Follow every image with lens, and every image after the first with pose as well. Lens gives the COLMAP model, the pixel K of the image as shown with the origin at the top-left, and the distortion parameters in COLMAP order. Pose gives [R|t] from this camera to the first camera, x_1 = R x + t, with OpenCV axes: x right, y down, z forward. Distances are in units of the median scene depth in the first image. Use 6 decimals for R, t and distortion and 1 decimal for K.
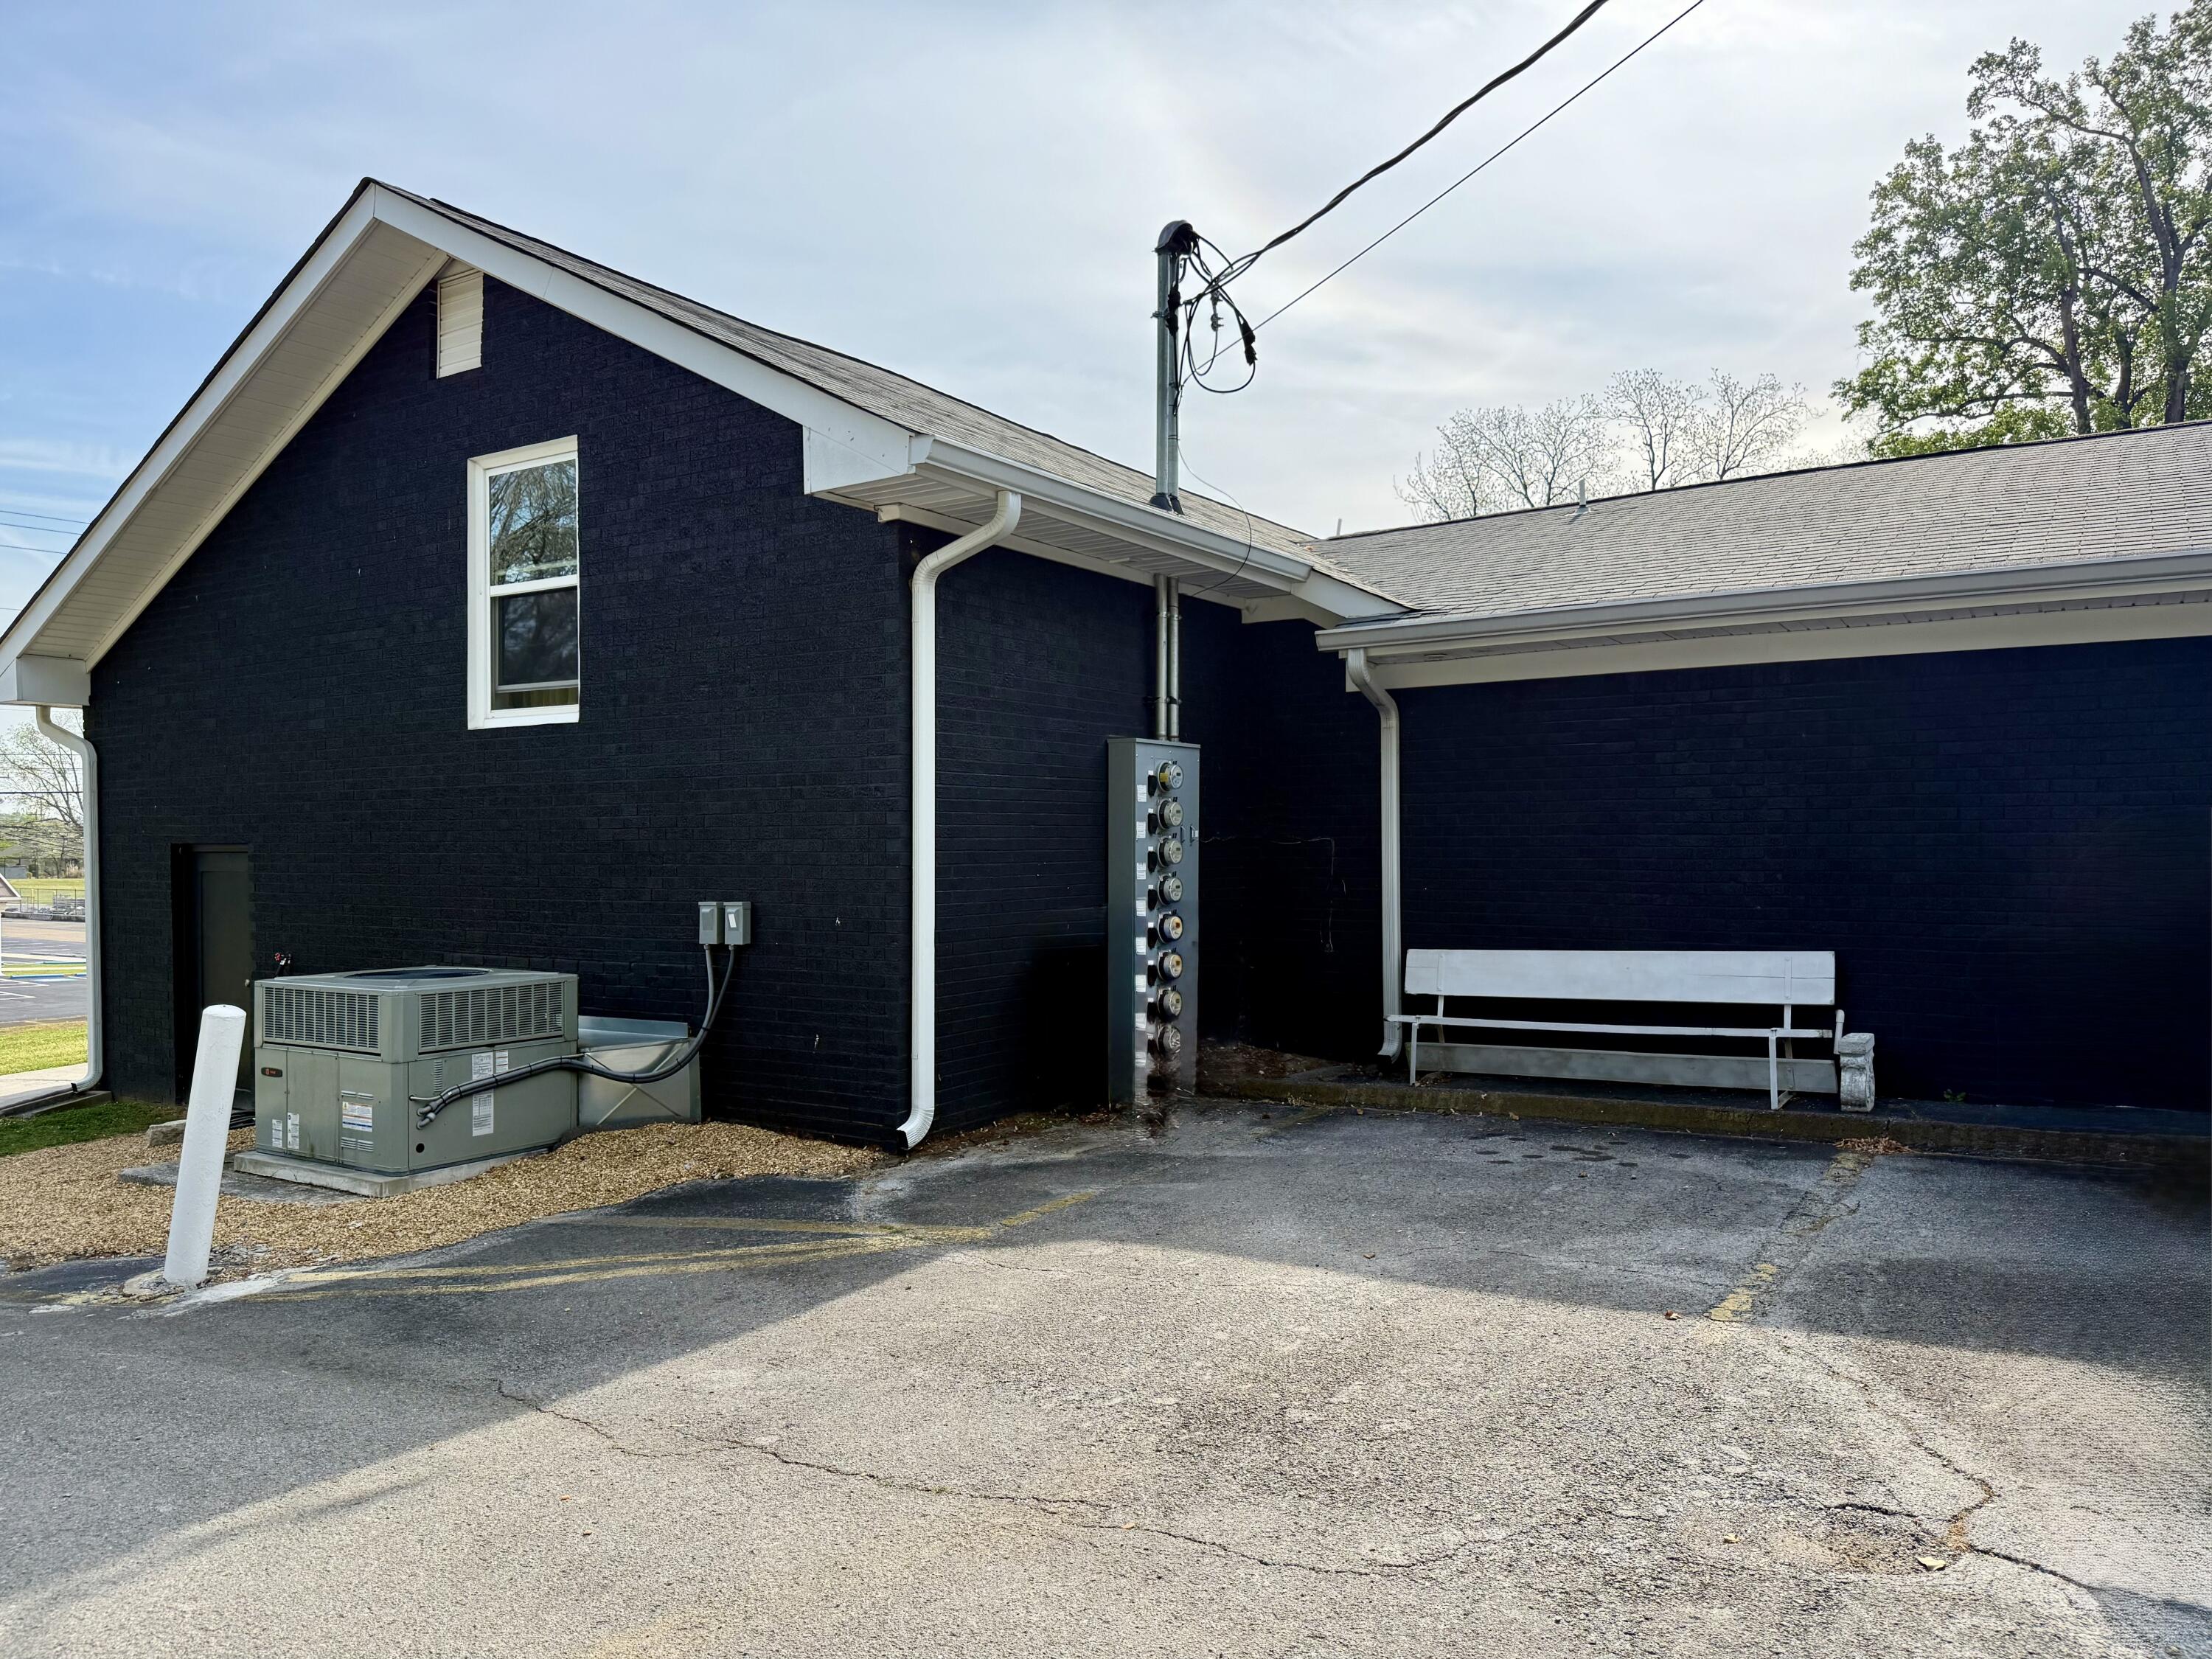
lens RADIAL K [[1567.7, 0, 1149.7], [0, 1567.7, 841.8], [0, 0, 1]] dist [-0.044982, 0.034071]
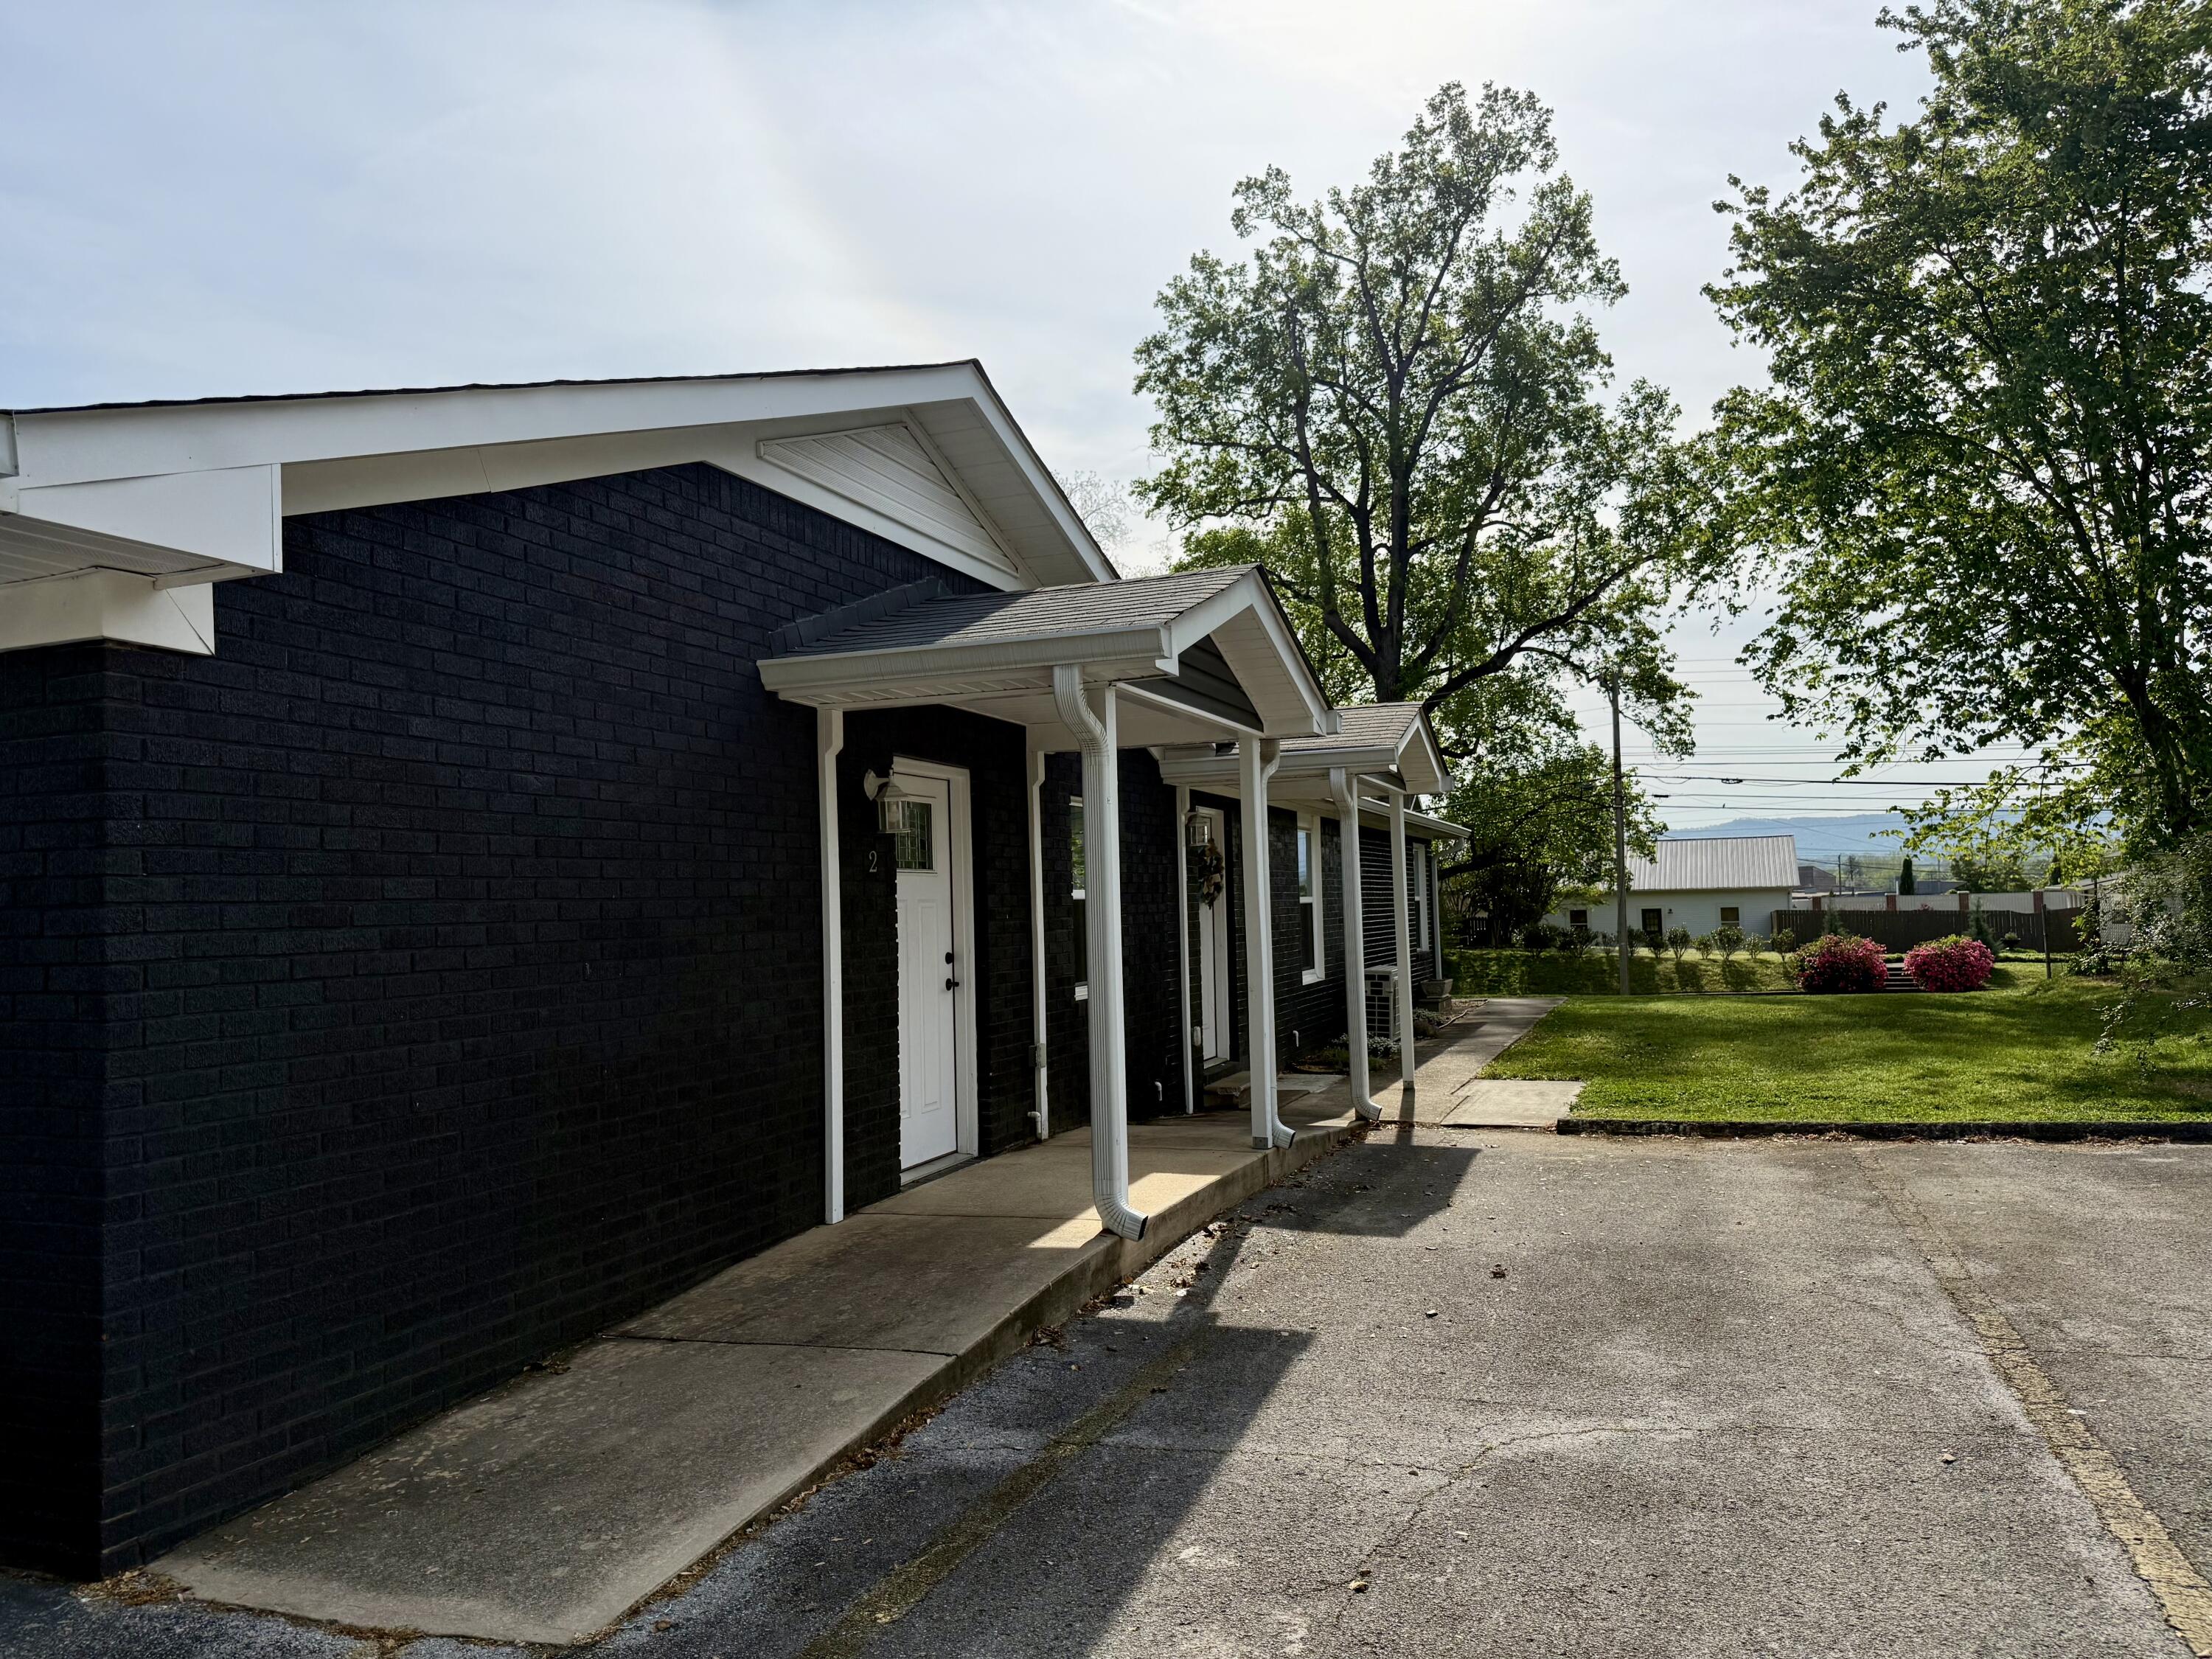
lens RADIAL K [[1543.7, 0, 1109.2], [0, 1543.7, 840.9], [0, 0, 1]] dist [0.113310, -0.223067]
pose [[0.975606, -0.017121, 0.218860, 1.009612], [0.027979, 0.998521, -0.046610, -0.025831], [-0.217738, 0.051597, 0.974642, -0.039850]]
